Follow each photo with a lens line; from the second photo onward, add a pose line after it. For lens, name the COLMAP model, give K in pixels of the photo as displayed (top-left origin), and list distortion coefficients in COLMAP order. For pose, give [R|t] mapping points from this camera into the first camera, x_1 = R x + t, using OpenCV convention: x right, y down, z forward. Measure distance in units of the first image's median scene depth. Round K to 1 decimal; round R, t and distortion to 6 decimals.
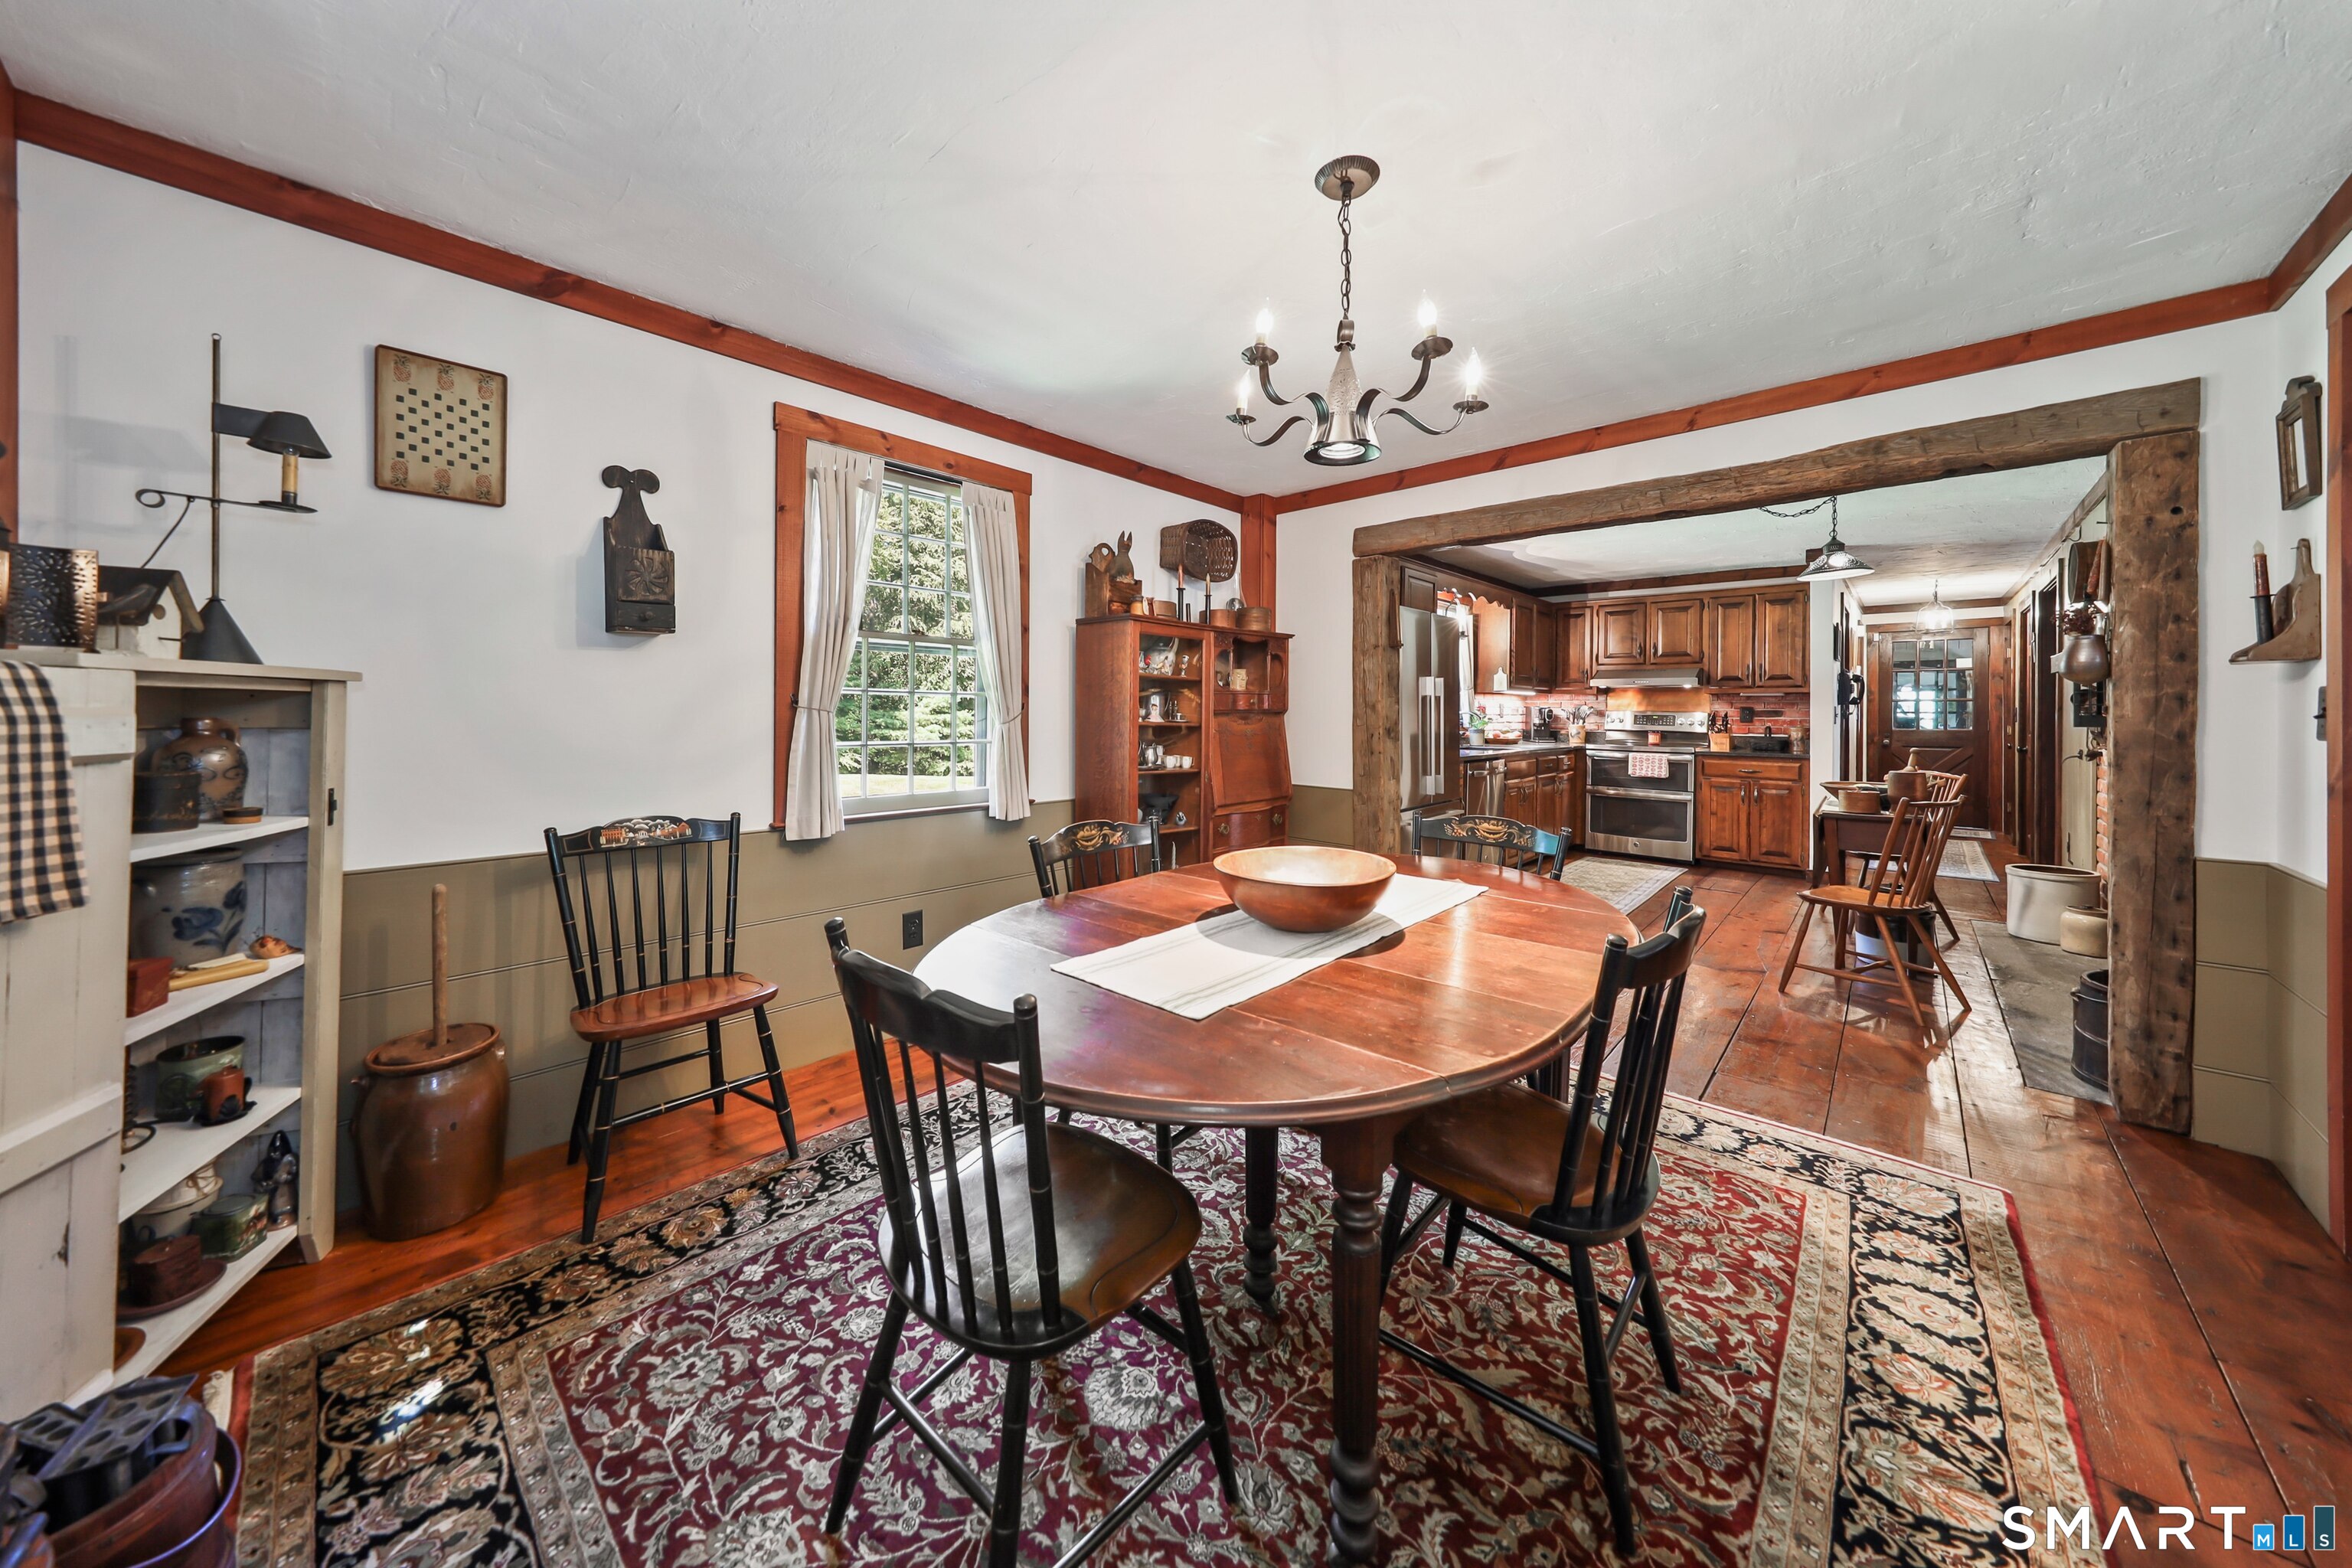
lens RADIAL K [[799.2, 0, 1163.9], [0, 799.2, 711.5], [0, 0, 1]] dist [0.002756, 0.000214]
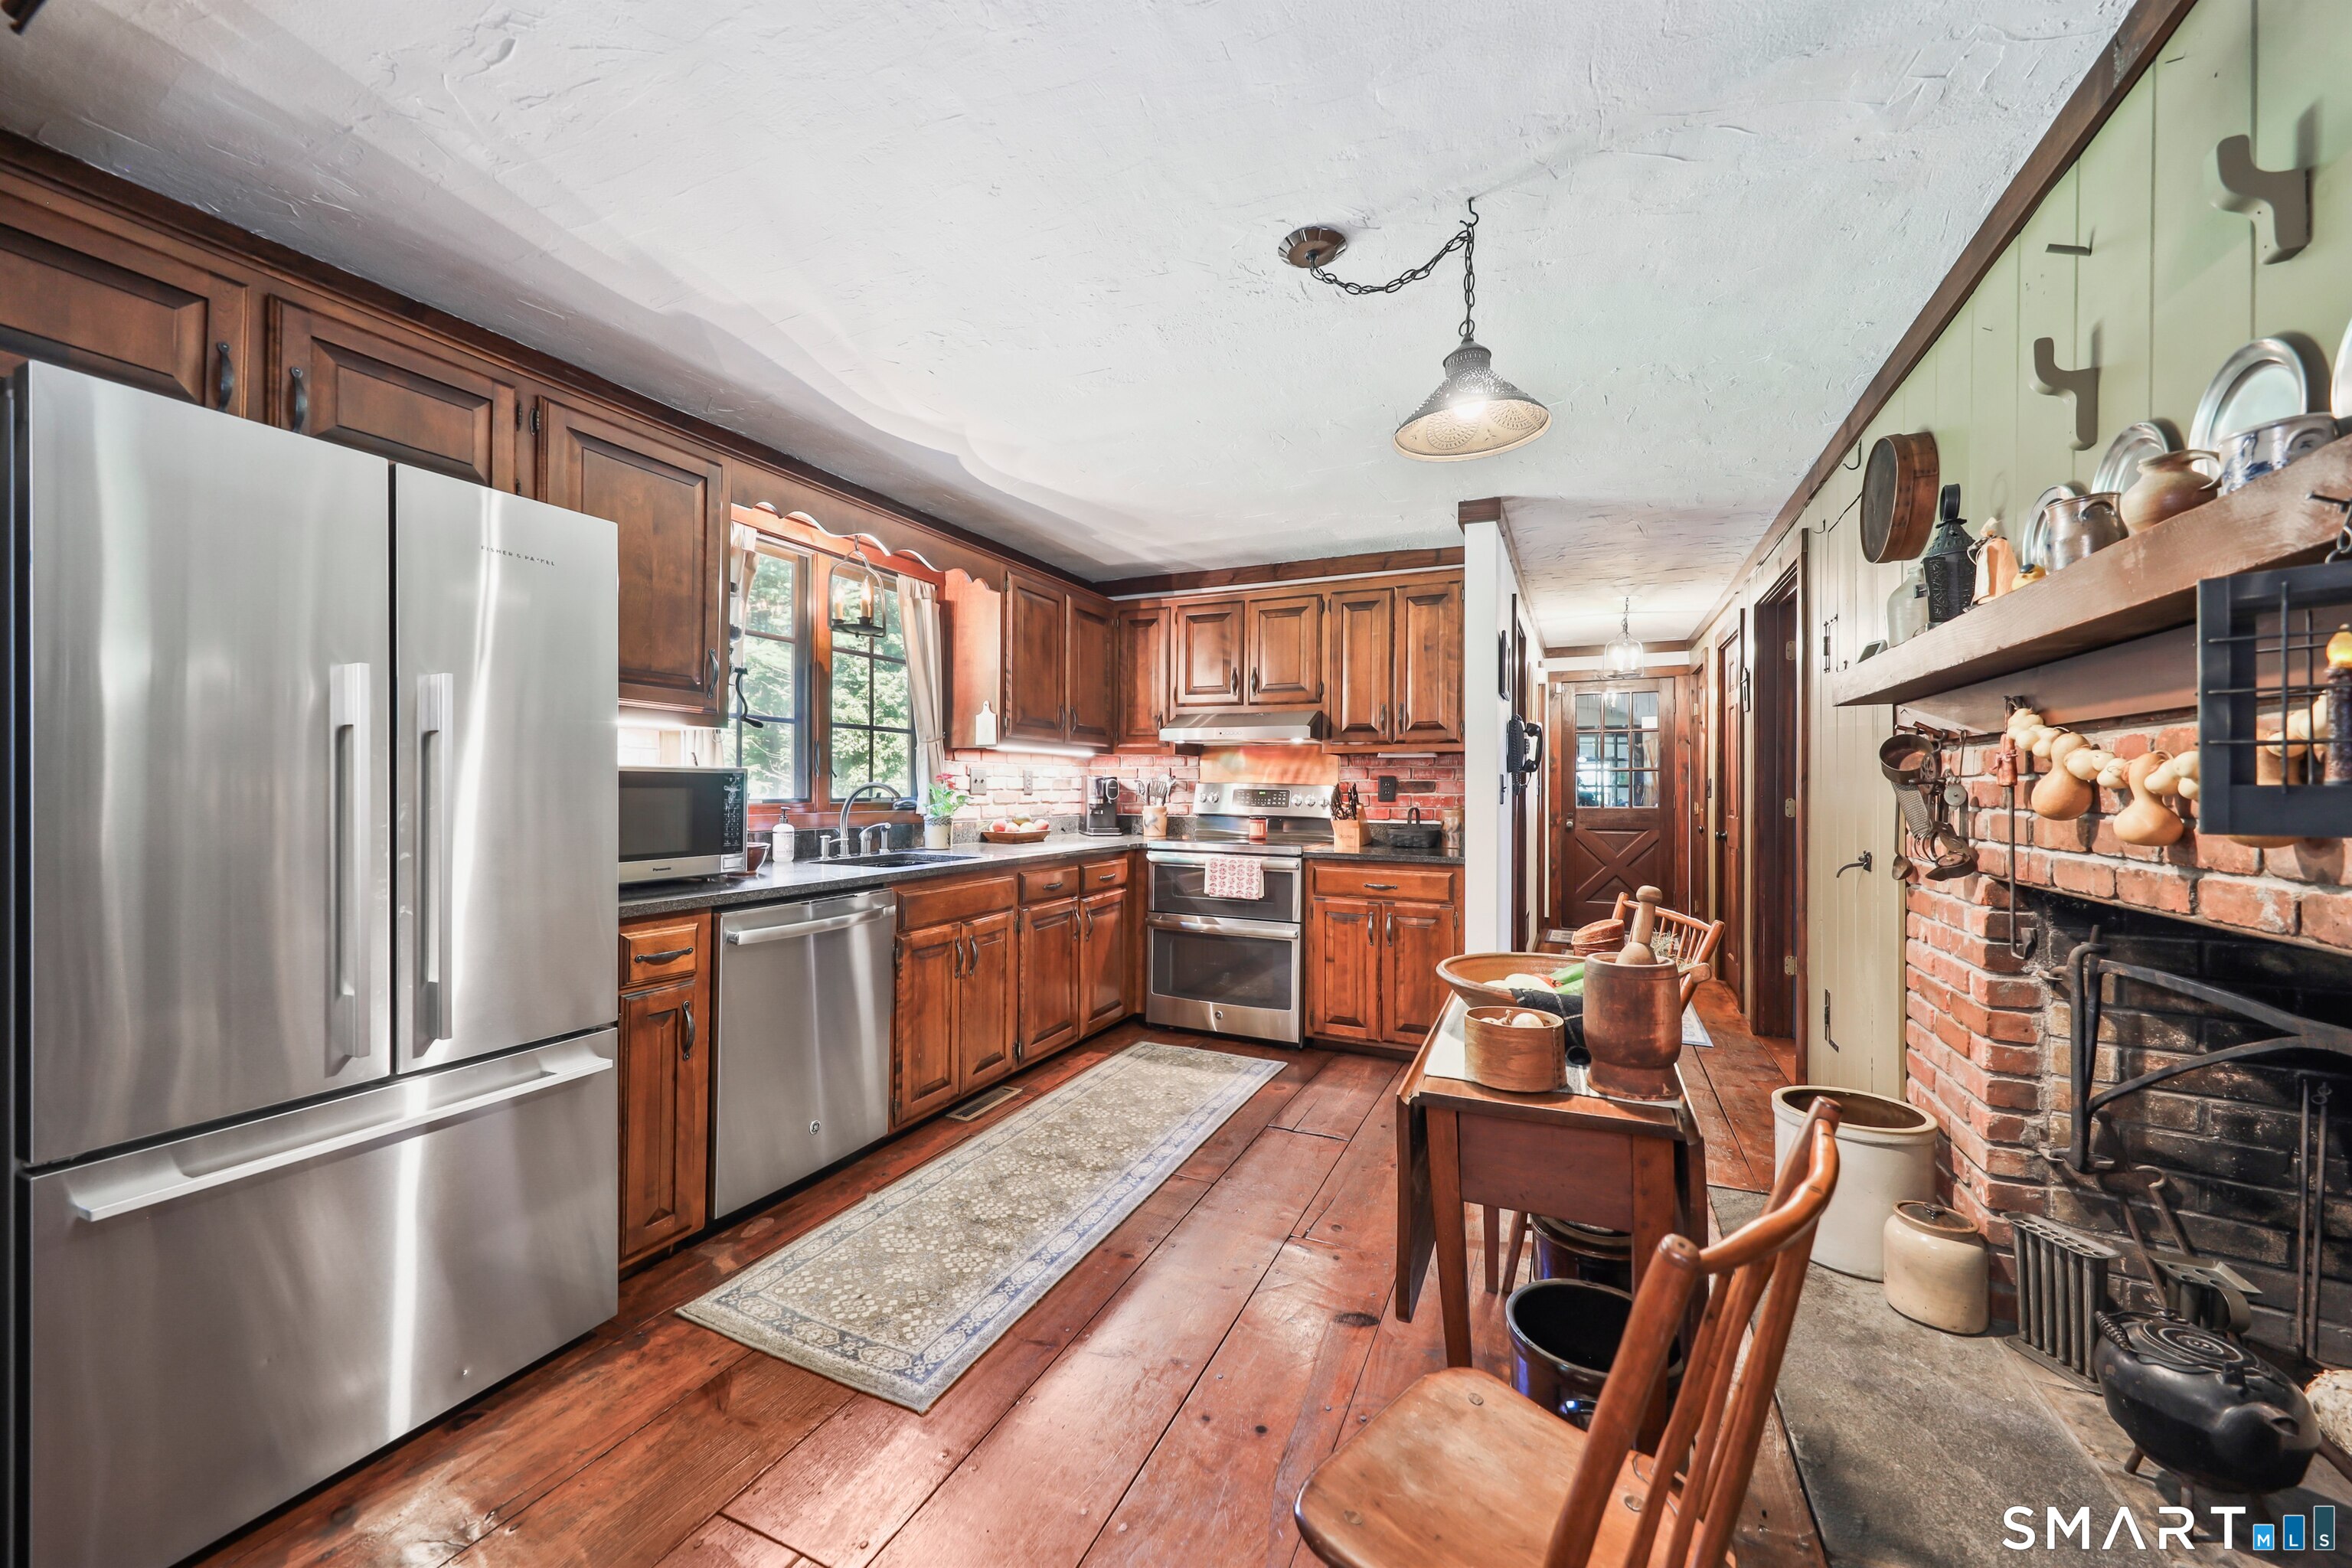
lens RADIAL K [[871.6, 0, 1177.1], [0, 871.6, 784.9], [0, 0, 1]] dist [0.000945, 0.000002]
pose [[0.951434, -0.000218, 0.307853, 0.366671], [0.000708, 0.999999, -0.001478, 0.002055], [-0.307853, 0.001624, 0.951433, 0.410957]]
